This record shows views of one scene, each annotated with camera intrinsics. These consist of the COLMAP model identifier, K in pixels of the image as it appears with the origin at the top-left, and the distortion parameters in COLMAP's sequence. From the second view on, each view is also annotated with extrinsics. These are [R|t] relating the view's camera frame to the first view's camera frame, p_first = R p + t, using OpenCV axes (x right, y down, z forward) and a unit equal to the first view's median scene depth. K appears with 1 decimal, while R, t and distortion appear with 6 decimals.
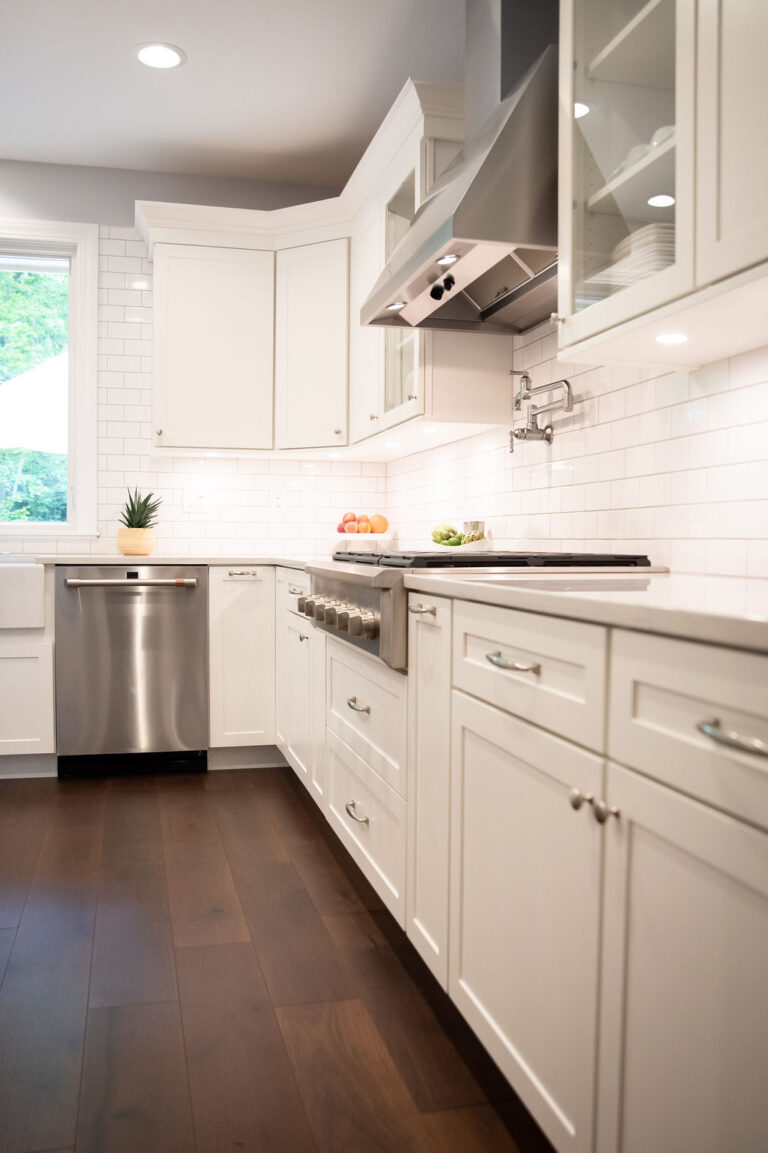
lens RADIAL K [[976.7, 0, 384.0], [0, 976.7, 576.5], [0, 0, 1]] dist [-0.093915, 0.014284]
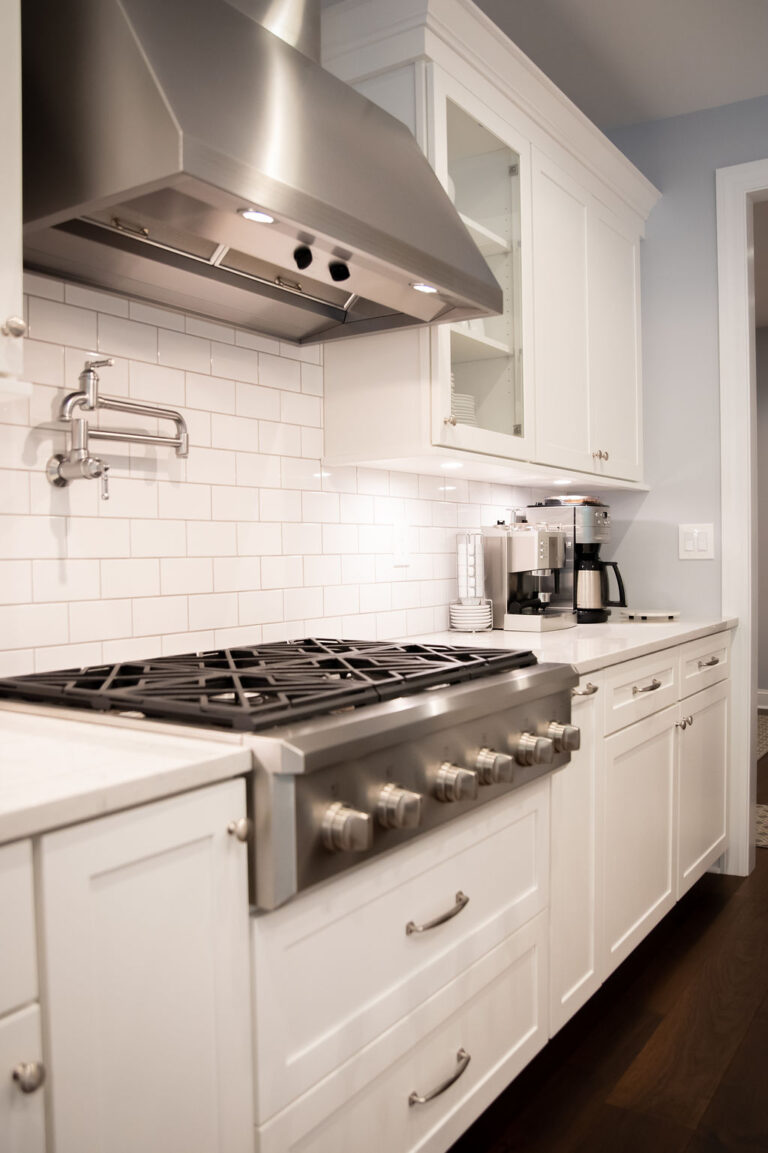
lens RADIAL K [[947.3, 0, 384.0], [0, 947.3, 576.5], [0, 0, 1]] dist [-0.093664, 0.007991]
pose [[-0.668199, -0.015371, 0.743824, -0.286514], [0.036828, 0.997878, 0.053704, -0.076138], [-0.743070, 0.063278, -0.666215, 0.900886]]
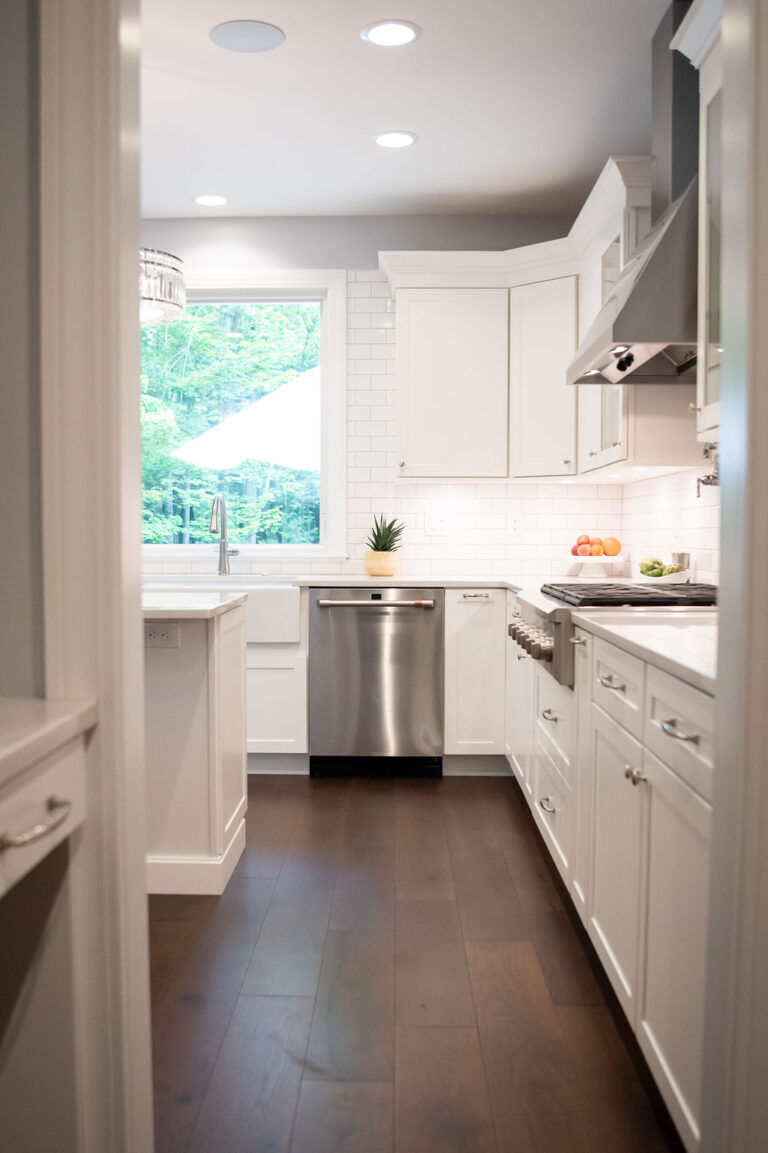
lens RADIAL K [[1156.2, 0, 379.5], [0, 1156.2, 600.3], [0, 0, 1]] dist [-0.084038, -0.000072]
pose [[0.964563, 0.011102, -0.263618, 0.091396], [-0.005570, 0.999748, 0.021724, -0.025563], [0.263792, -0.019486, 0.964383, -0.270368]]
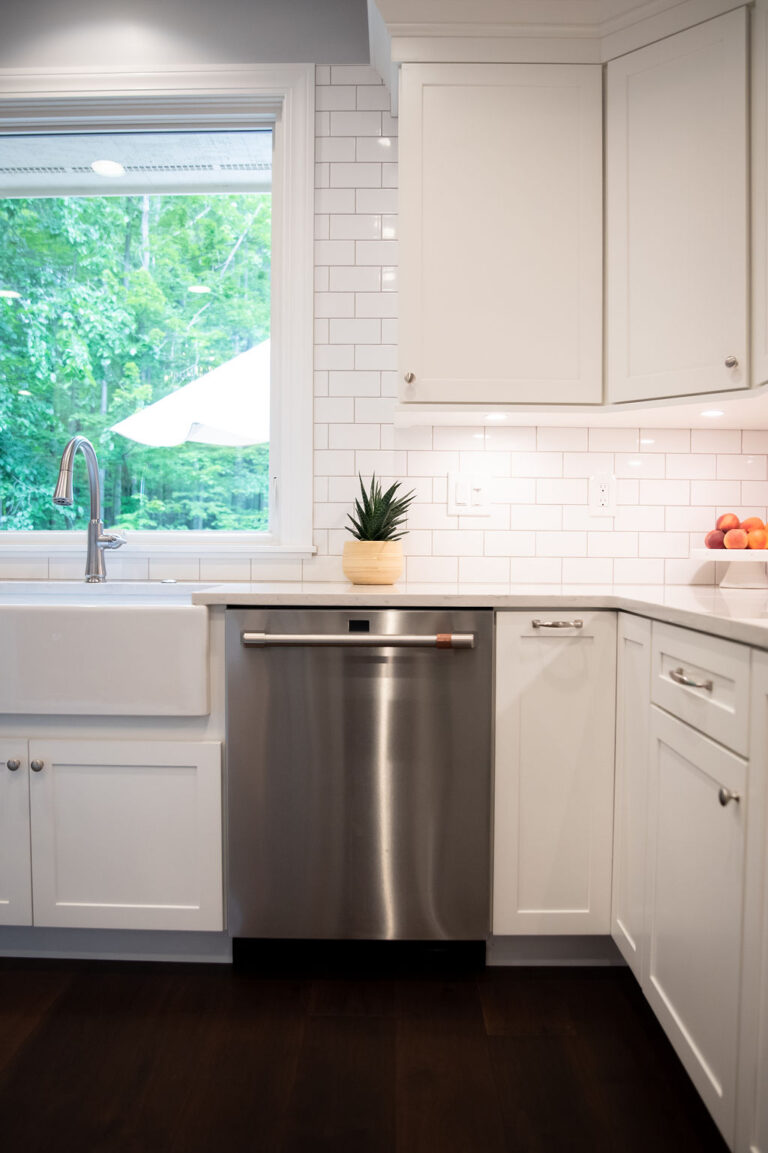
lens RADIAL K [[947.3, 0, 384.0], [0, 947.3, 576.5], [0, 0, 1]] dist [-0.093664, 0.007991]
pose [[0.965197, 0.006201, -0.261450, -0.101988], [-0.008618, 0.999930, -0.008098, -0.025061], [0.261382, 0.010069, 0.965183, 0.470896]]
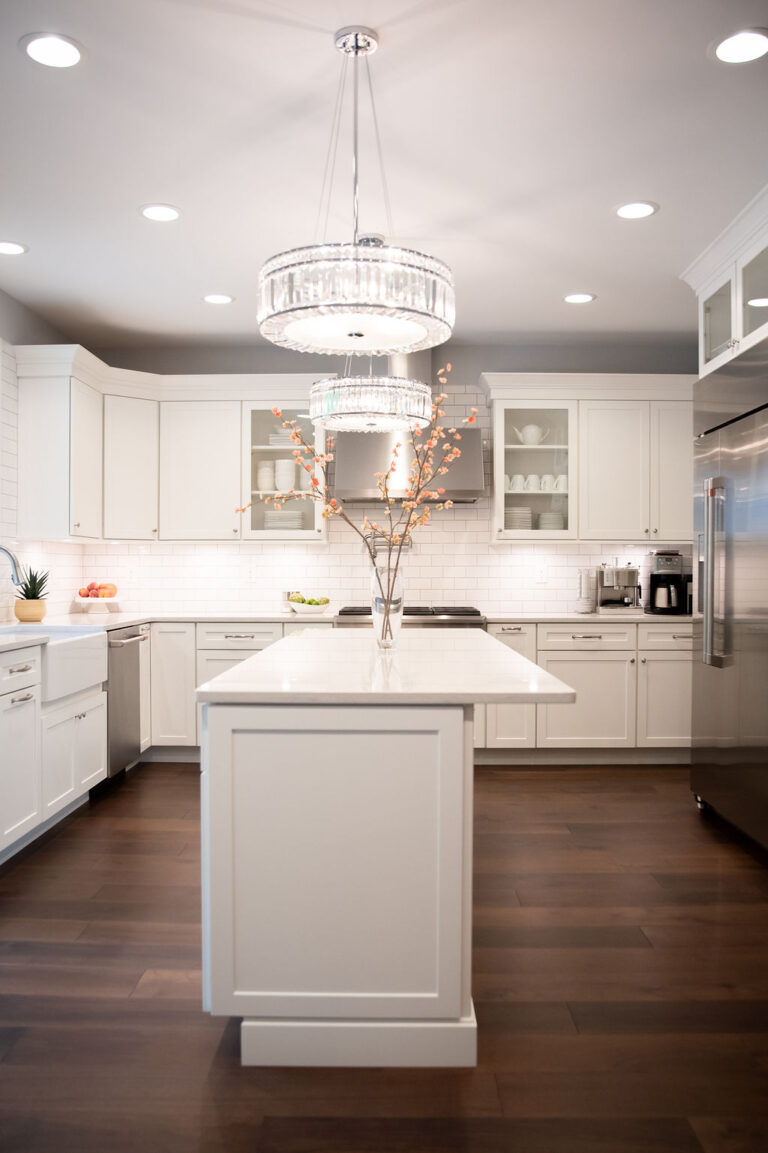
lens RADIAL K [[947.3, 0, 384.0], [0, 947.3, 576.5], [0, 0, 1]] dist [-0.093664, 0.007991]
pose [[0.260253, -0.012170, 0.965464, -1.404826], [0.037243, 0.999303, 0.002557, -0.072123], [-0.964822, 0.035291, 0.260525, 0.296629]]
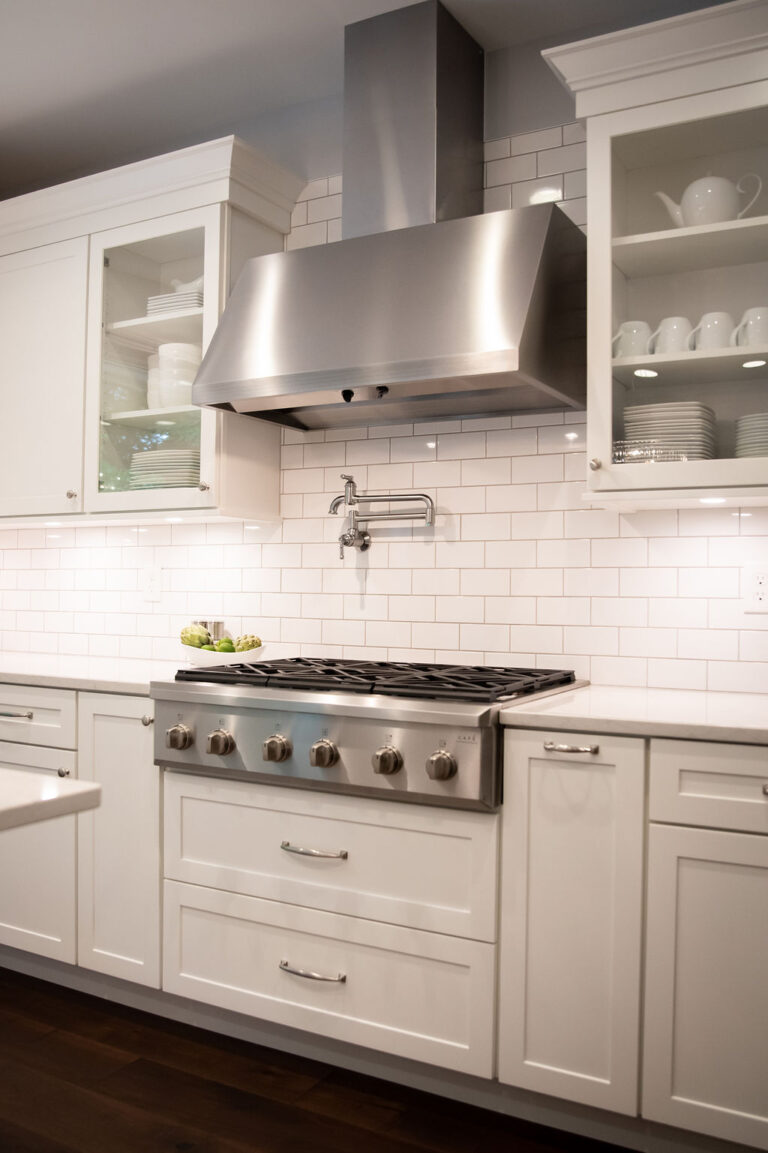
lens RADIAL K [[976.7, 0, 384.0], [0, 976.7, 576.5], [0, 0, 1]] dist [-0.093915, 0.014284]
pose [[0.685847, 0.014693, 0.727597, -0.395602], [0.019416, 0.999071, -0.038477, -0.051686], [-0.727487, 0.040517, 0.684924, 0.217441]]
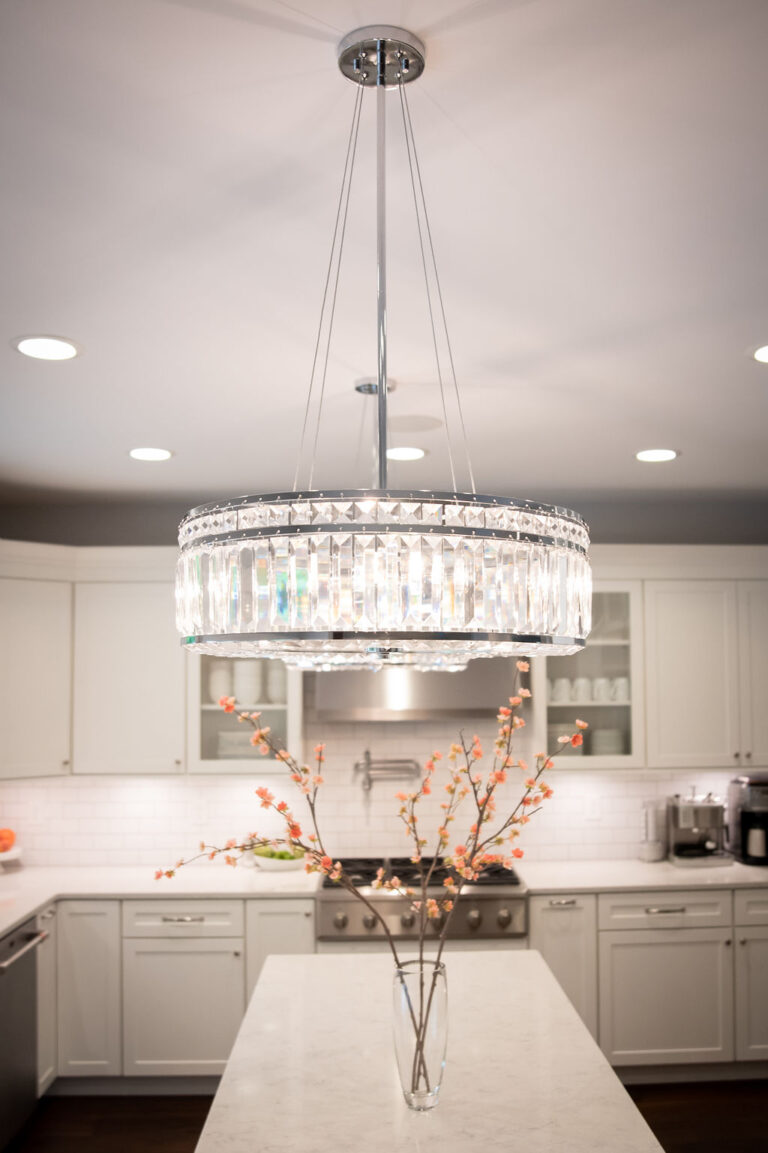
lens RADIAL K [[1016.9, 0, 409.6], [0, 1016.9, 600.3], [0, 0, 1]] dist [-0.089478, -0.001735]
pose [[0.211128, 0.069560, 0.974980, -1.104992], [0.045760, 0.995668, -0.080945, -0.229389], [-0.976387, 0.061705, 0.207030, 0.401179]]
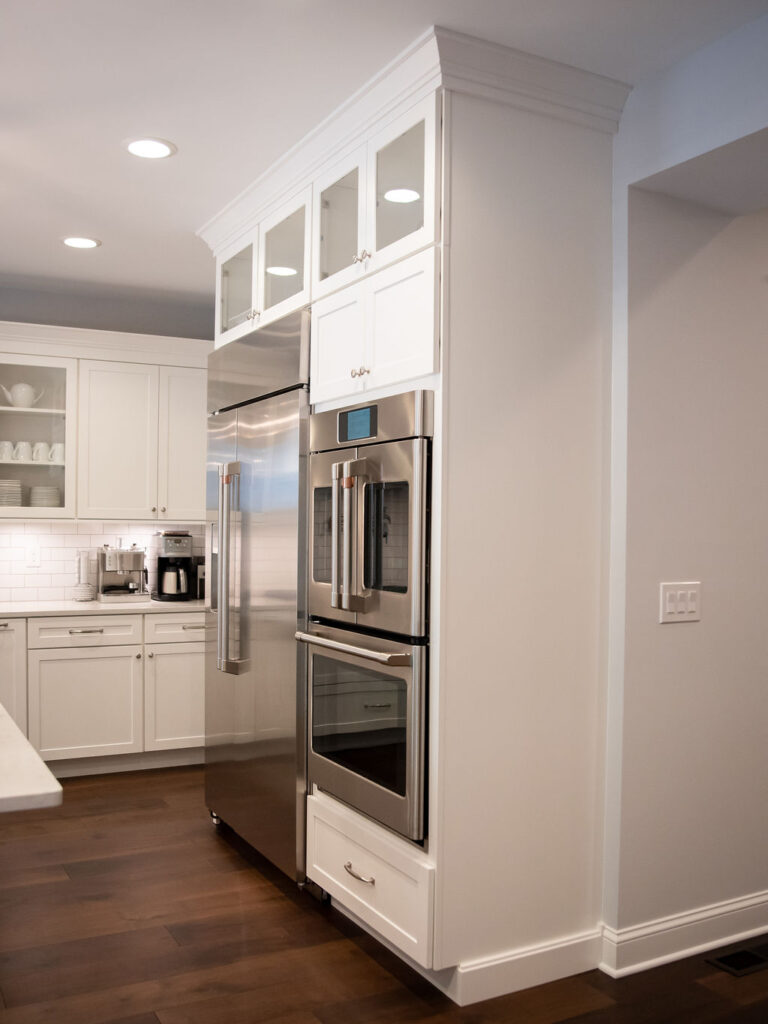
lens RADIAL K [[963.6, 0, 382.4], [0, 963.6, 539.8], [0, 0, 1]] dist [-0.114054, 0.103818]
pose [[-0.241720, -0.023061, 0.970072, -1.265937], [0.027347, 0.999159, 0.030566, -0.115050], [-0.969961, 0.033917, -0.240886, 0.295071]]
